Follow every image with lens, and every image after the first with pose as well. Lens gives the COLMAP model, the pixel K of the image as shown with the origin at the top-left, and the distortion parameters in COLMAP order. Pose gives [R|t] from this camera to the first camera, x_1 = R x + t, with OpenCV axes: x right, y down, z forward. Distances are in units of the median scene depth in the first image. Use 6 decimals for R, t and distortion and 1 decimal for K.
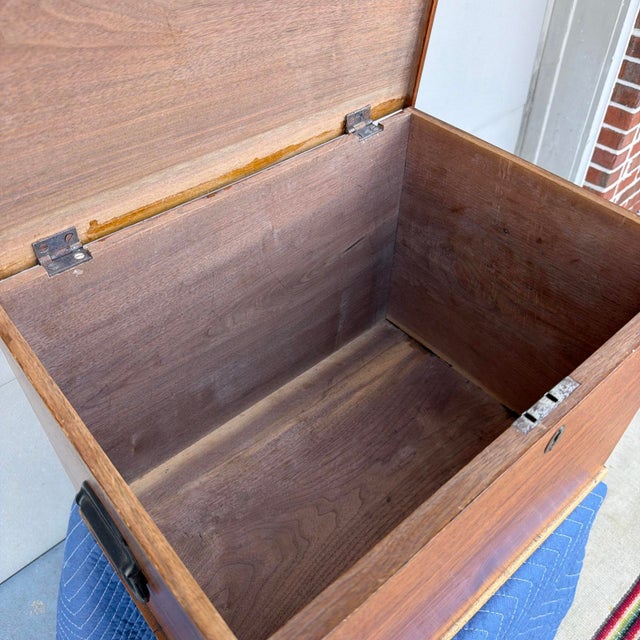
lens RADIAL K [[597.2, 0, 305.7], [0, 597.2, 316.3], [0, 0, 1]] dist [0.099014, -0.231618]
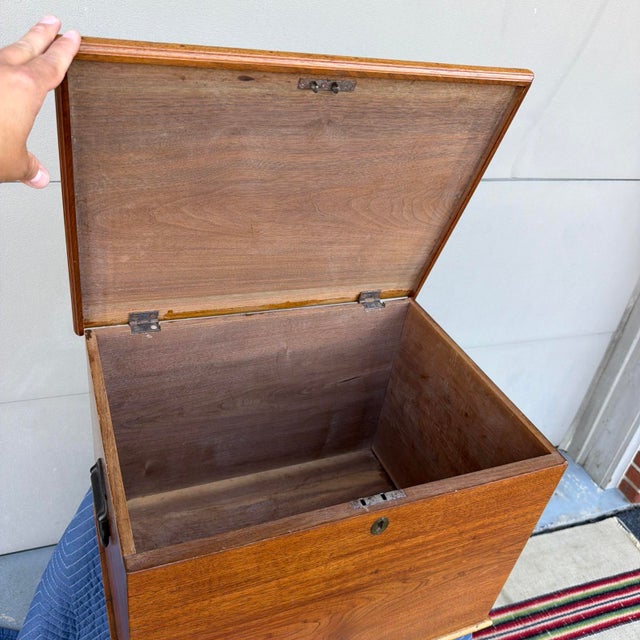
lens RADIAL K [[582.6, 0, 308.0], [0, 582.6, 313.6], [0, 0, 1]] dist [0.102627, -0.217540]
pose [[0.941743, 0.281289, -0.184381, 0.219674], [-0.315654, 0.928454, -0.195793, 0.032360], [0.116115, 0.242588, 0.963156, -0.350711]]
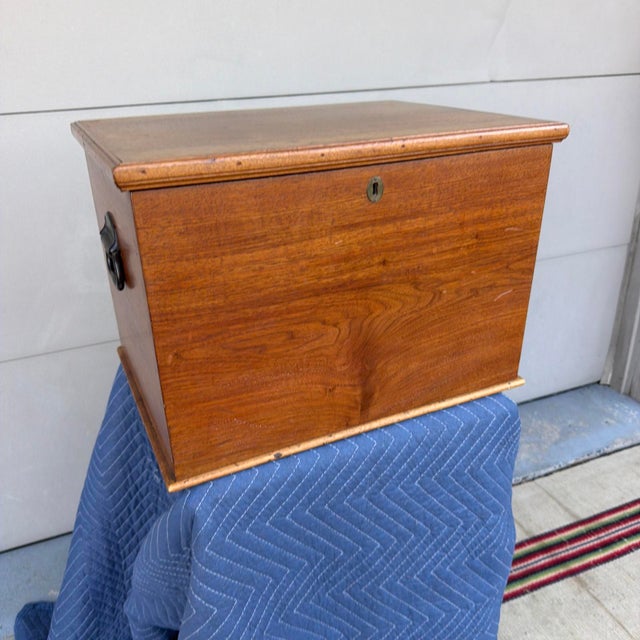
lens RADIAL K [[597.4, 0, 322.2], [0, 597.4, 322.0], [0, 0, 1]] dist [0.118892, -0.253926]
pose [[0.969099, 0.098611, -0.226105, 0.415869], [-0.166549, 0.937718, -0.304871, 0.661420], [0.181959, 0.333108, 0.925165, -0.219898]]
